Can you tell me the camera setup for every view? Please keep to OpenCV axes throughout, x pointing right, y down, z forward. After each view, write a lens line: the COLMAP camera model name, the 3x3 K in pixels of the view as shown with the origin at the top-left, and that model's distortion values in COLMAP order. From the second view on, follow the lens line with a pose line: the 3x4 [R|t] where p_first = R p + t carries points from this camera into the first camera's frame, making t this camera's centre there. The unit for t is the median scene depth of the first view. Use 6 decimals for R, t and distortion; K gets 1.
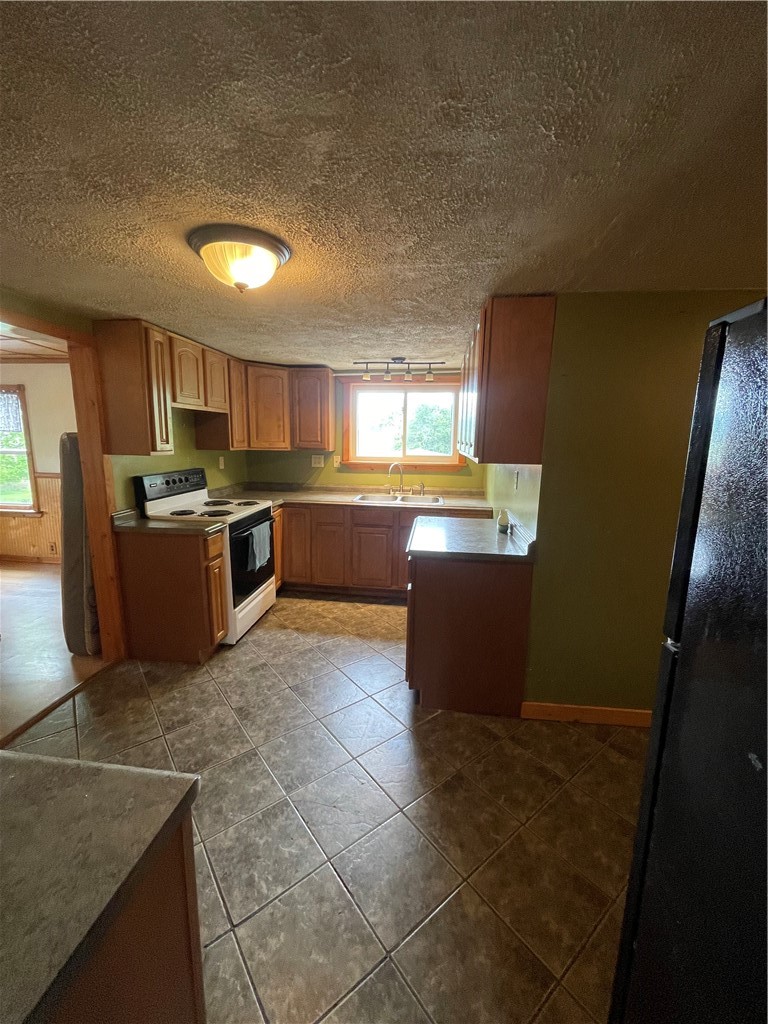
lens RADIAL K [[416.6, 0, 383.1], [0, 416.6, 513.2], [0, 0, 1]] dist [-0.003657, 0.001487]
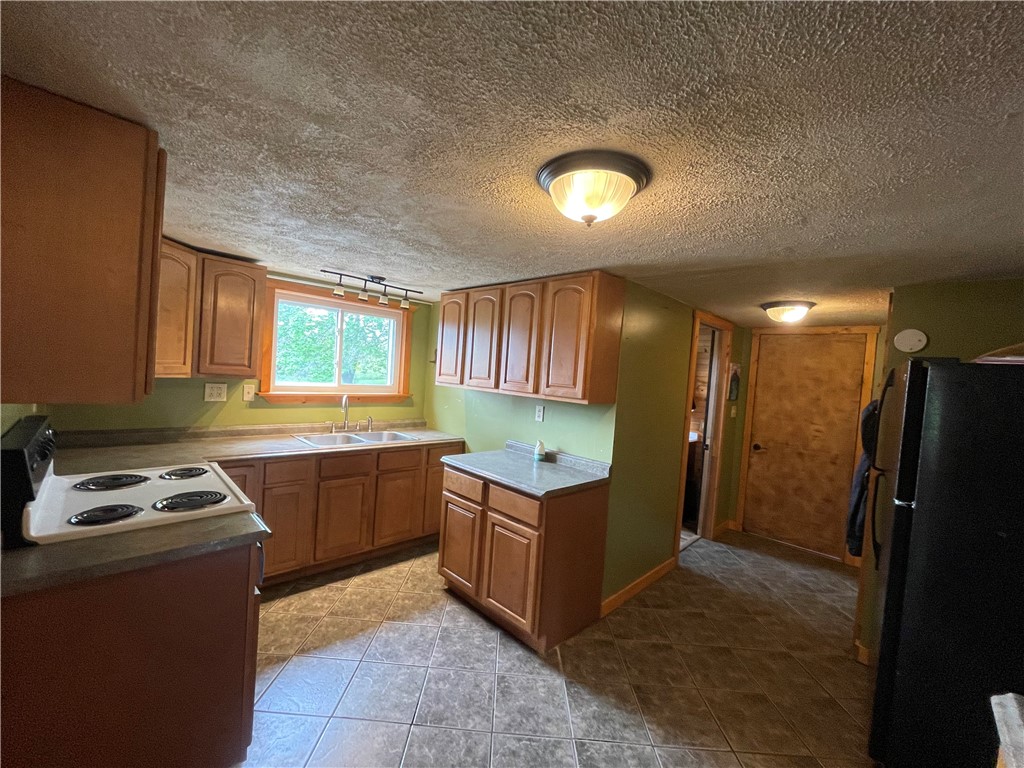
lens RADIAL K [[416.6, 0, 511.7], [0, 416.6, 385.5], [0, 0, 1]] dist [-0.003657, 0.001487]
pose [[0.613036, 0.003952, 0.790045, -0.474943], [0.080373, 0.994488, -0.067340, -0.064002], [-0.785957, 0.104780, 0.609339, 0.264239]]
